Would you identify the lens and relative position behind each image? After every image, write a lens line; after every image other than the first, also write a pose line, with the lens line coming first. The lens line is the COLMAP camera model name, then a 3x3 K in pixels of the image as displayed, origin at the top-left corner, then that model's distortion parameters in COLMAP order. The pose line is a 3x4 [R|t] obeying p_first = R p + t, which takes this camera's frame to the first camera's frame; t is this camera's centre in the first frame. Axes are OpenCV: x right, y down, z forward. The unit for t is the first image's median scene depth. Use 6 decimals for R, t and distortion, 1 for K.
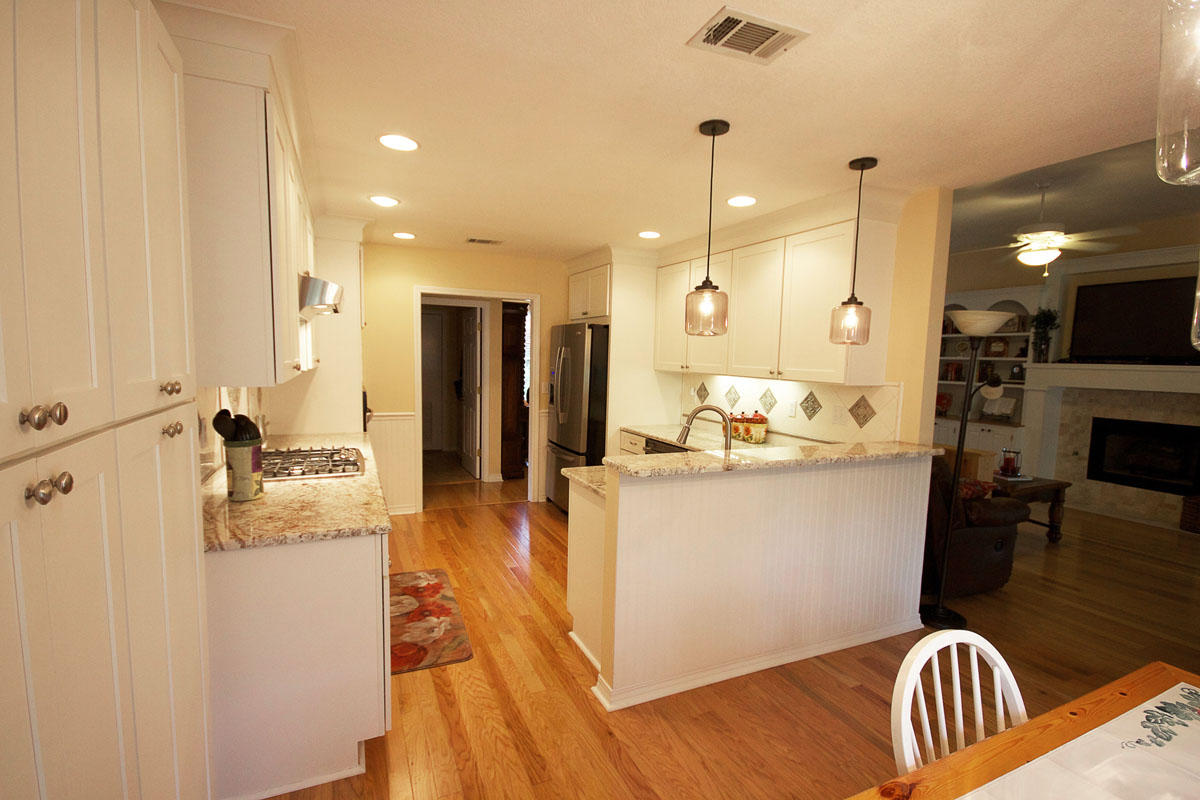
lens RADIAL K [[557.8, 0, 604.8], [0, 557.8, 413.0], [0, 0, 1]] dist [0.002007, 0.000189]
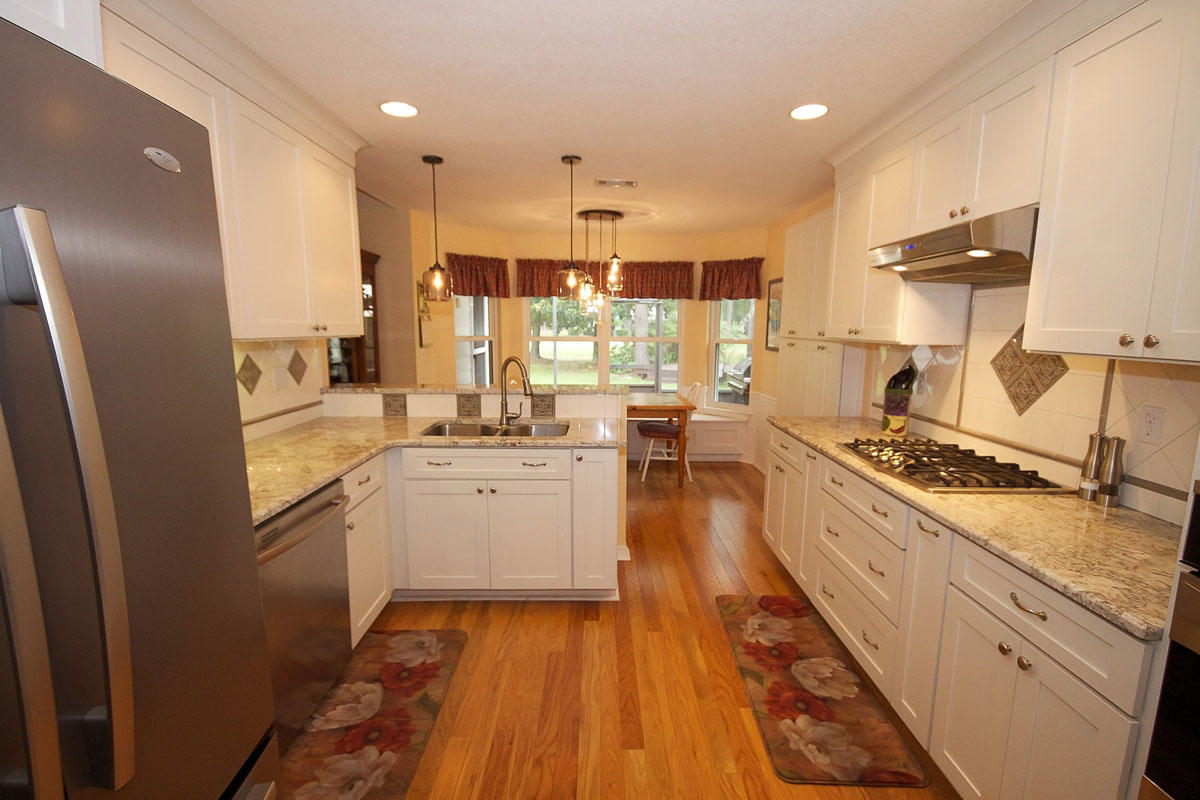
lens RADIAL K [[557.8, 0, 604.8], [0, 557.8, 413.0], [0, 0, 1]] dist [0.002007, 0.000189]
pose [[-0.913165, -0.096297, 0.396052, -0.284748], [0.010089, 0.966053, 0.258148, -0.126705], [-0.407466, 0.239728, -0.881193, 1.281759]]
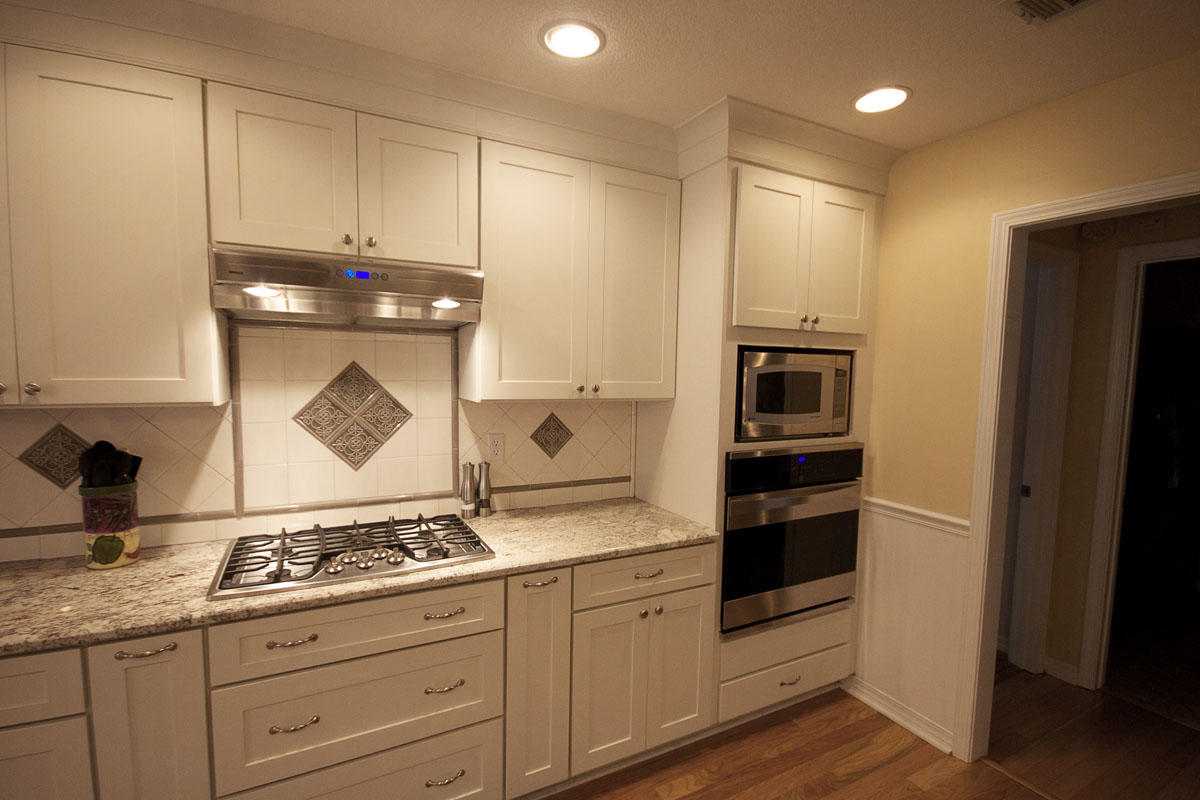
lens RADIAL K [[554.6, 0, 606.5], [0, 554.6, 409.3], [0, 0, 1]] dist [-0.005613, -0.000309]
pose [[0.057855, 0.052726, -0.996932, 0.063835], [-0.117989, 0.991967, 0.045616, -0.085501], [0.991328, 0.114988, 0.063611, 0.838294]]
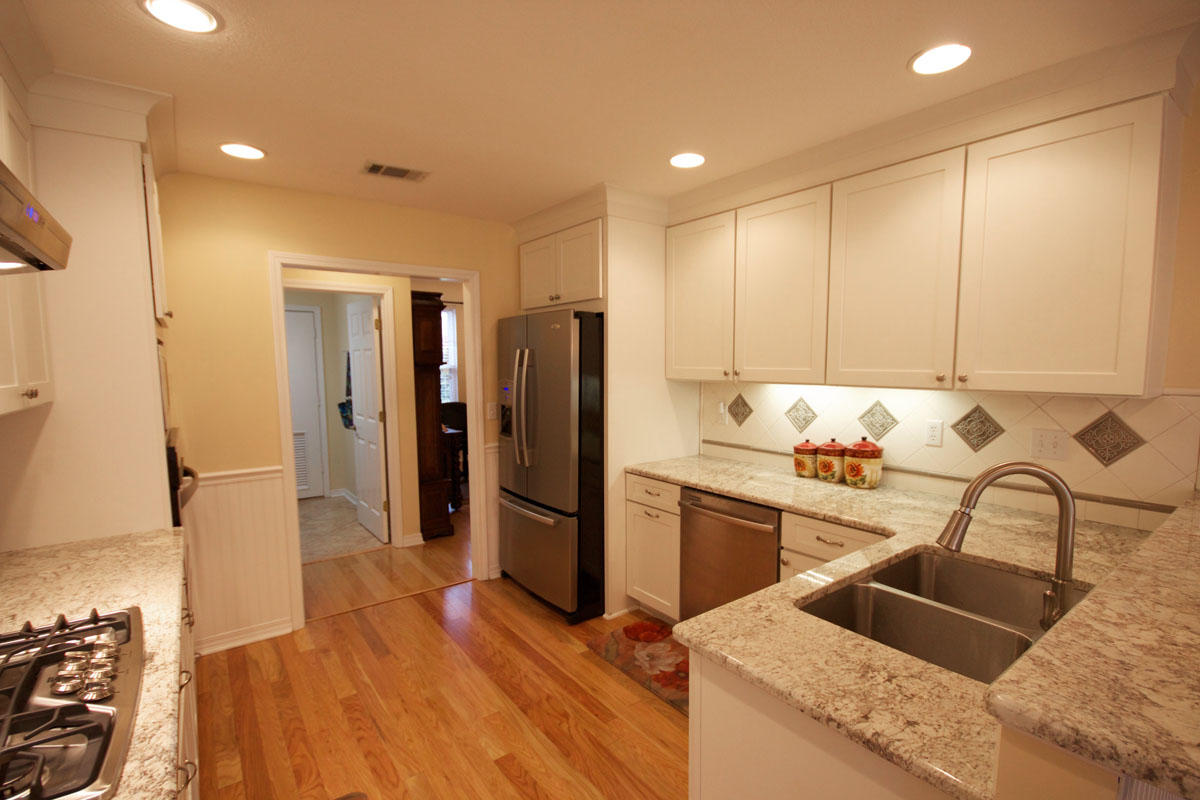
lens RADIAL K [[556.0, 0, 603.5], [0, 556.0, 415.8], [0, 0, 1]] dist [0.017193, -0.000188]
pose [[0.978130, -0.052967, 0.201139, -0.146796], [0.053002, 0.998581, 0.005216, -0.046910], [-0.201130, 0.005559, 0.979549, 0.415447]]
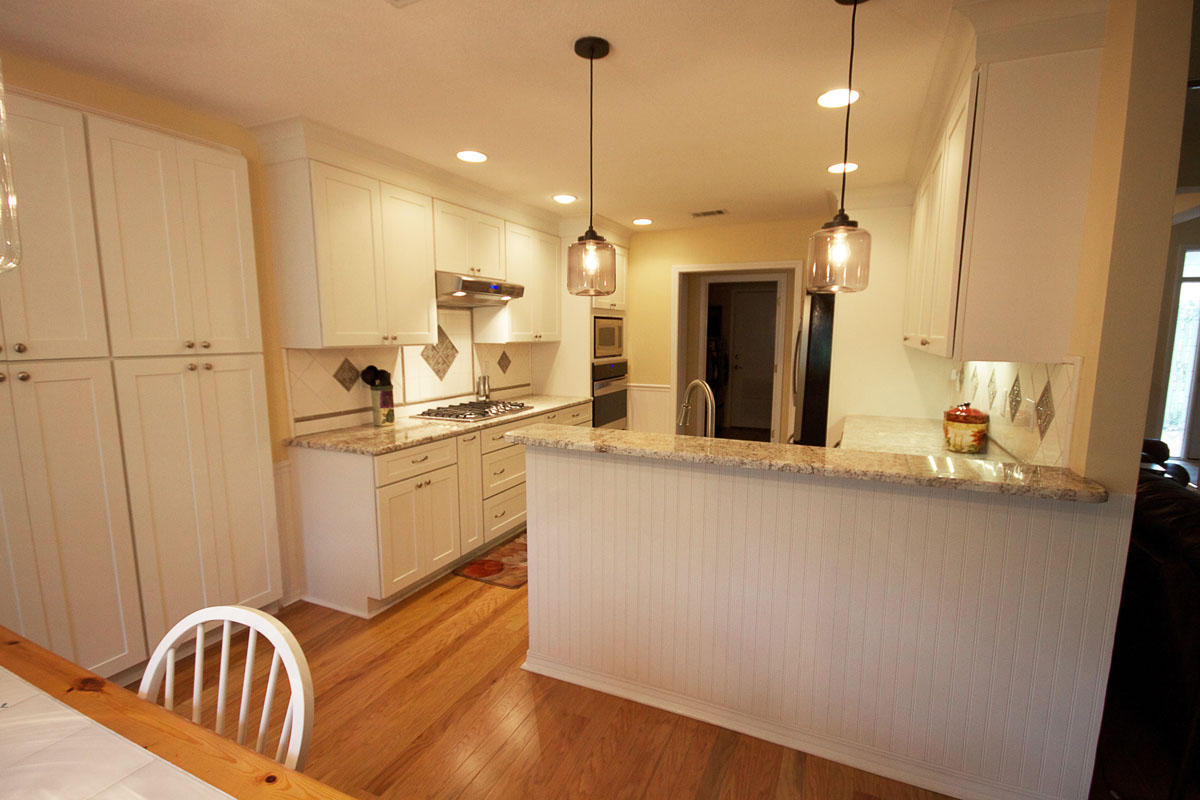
lens RADIAL K [[554.6, 0, 606.5], [0, 554.6, 409.3], [0, 0, 1]] dist [-0.005613, -0.000309]
pose [[0.653281, 0.082254, -0.752635, 0.470852], [-0.063220, 0.996536, 0.054035, -0.004813], [0.754472, 0.012281, 0.656217, 0.245986]]
